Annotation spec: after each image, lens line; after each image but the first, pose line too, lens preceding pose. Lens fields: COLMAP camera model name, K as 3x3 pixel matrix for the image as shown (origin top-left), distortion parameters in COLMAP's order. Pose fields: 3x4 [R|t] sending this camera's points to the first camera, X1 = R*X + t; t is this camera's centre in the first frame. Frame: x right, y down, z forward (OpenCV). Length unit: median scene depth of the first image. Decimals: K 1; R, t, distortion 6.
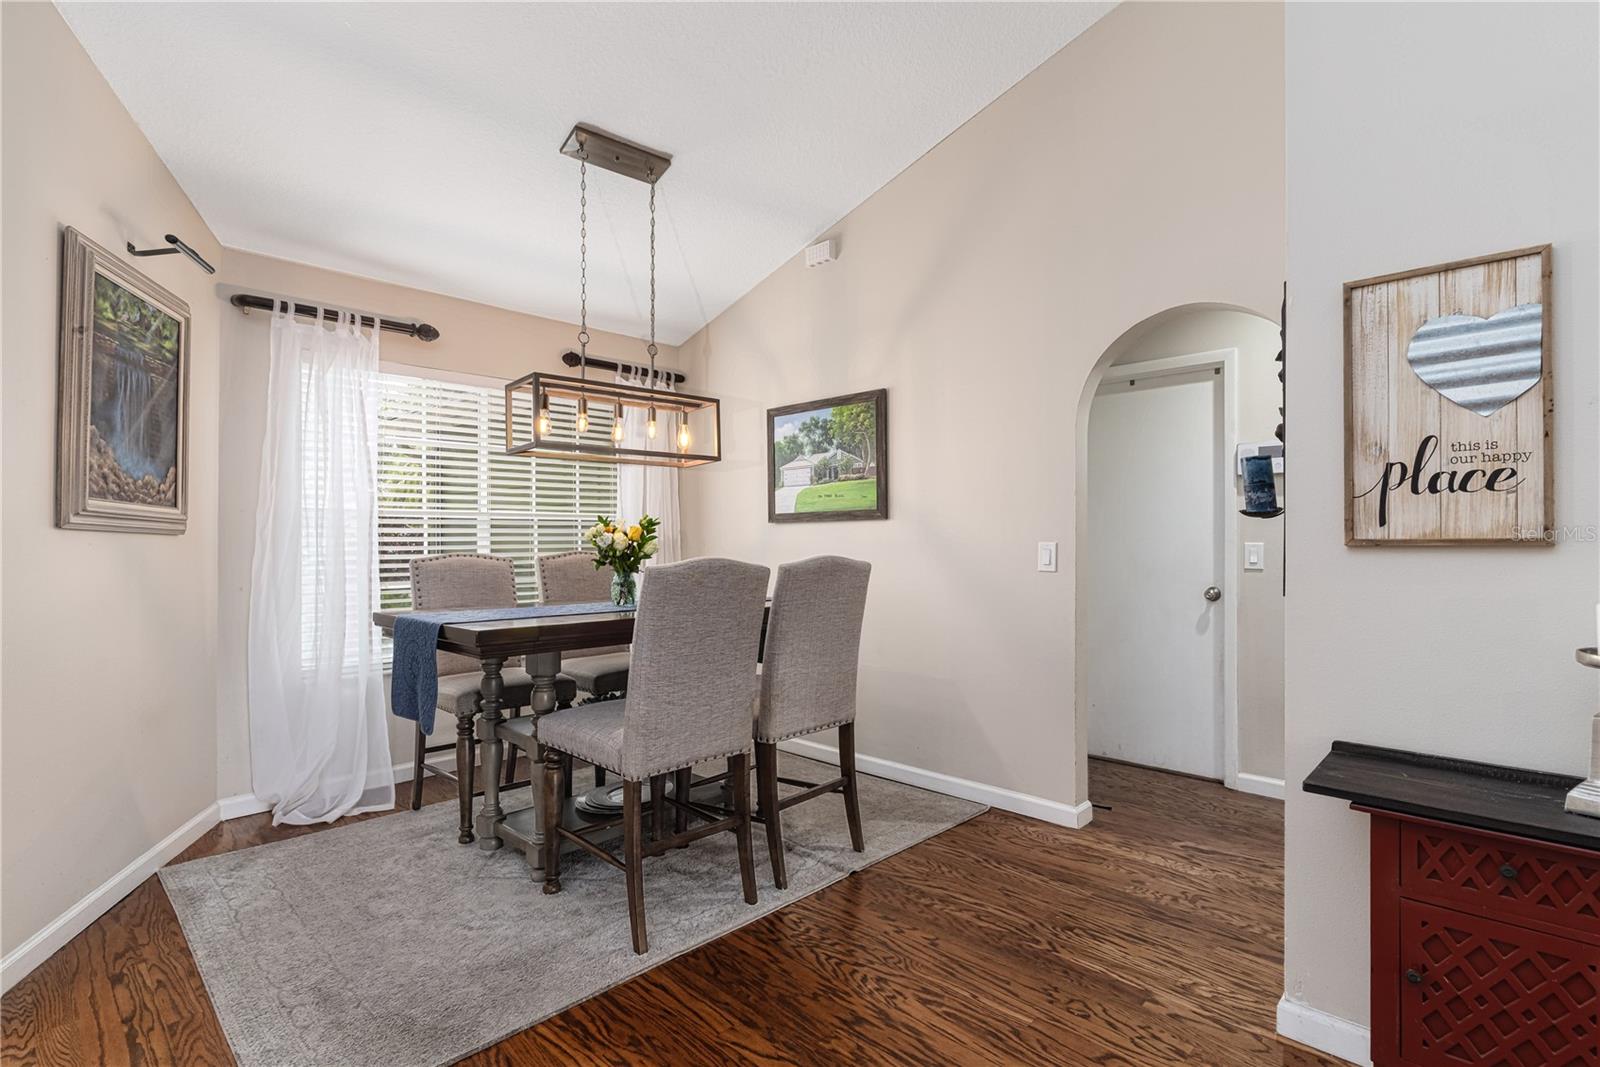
lens RADIAL K [[775.0, 0, 793.2], [0, 775.0, 531.6], [0, 0, 1]] dist [-0.003889, -0.000734]
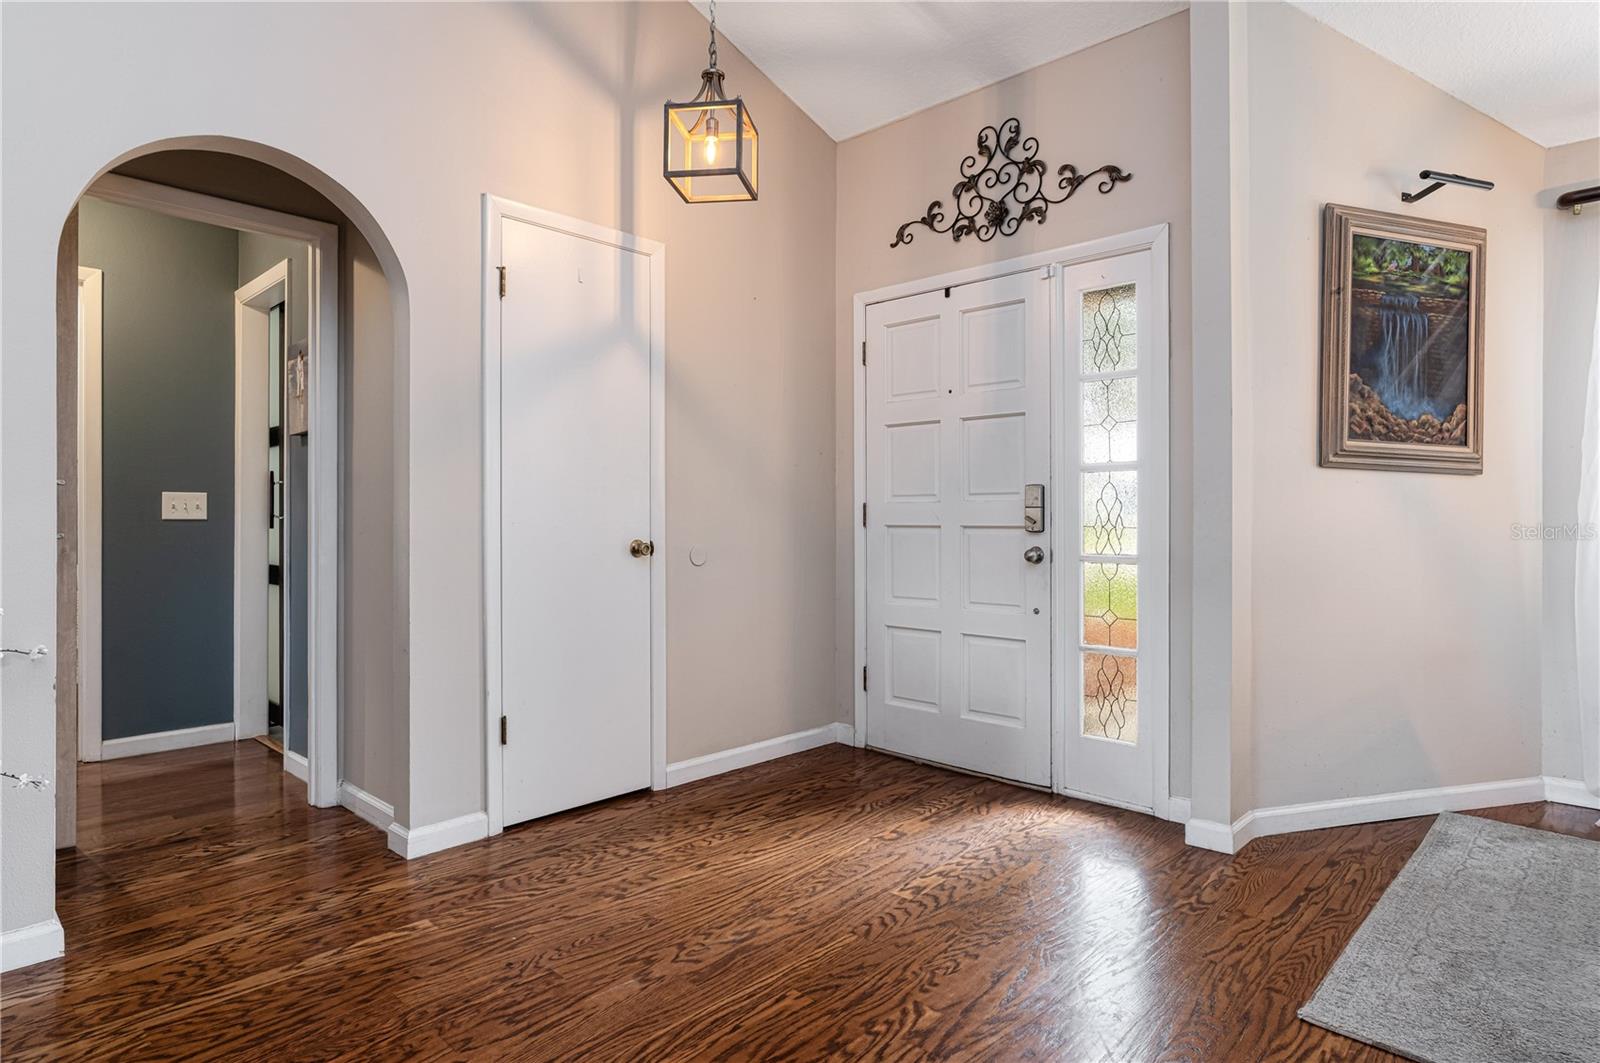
lens RADIAL K [[883.5, 0, 795.2], [0, 883.5, 518.7], [0, 0, 1]] dist [-0.008191, -0.001180]
pose [[0.004759, 0.001269, -0.999988, 0.327945], [0.006389, 0.999979, 0.001299, 0.059180], [0.999968, -0.006395, 0.004750, 0.178759]]
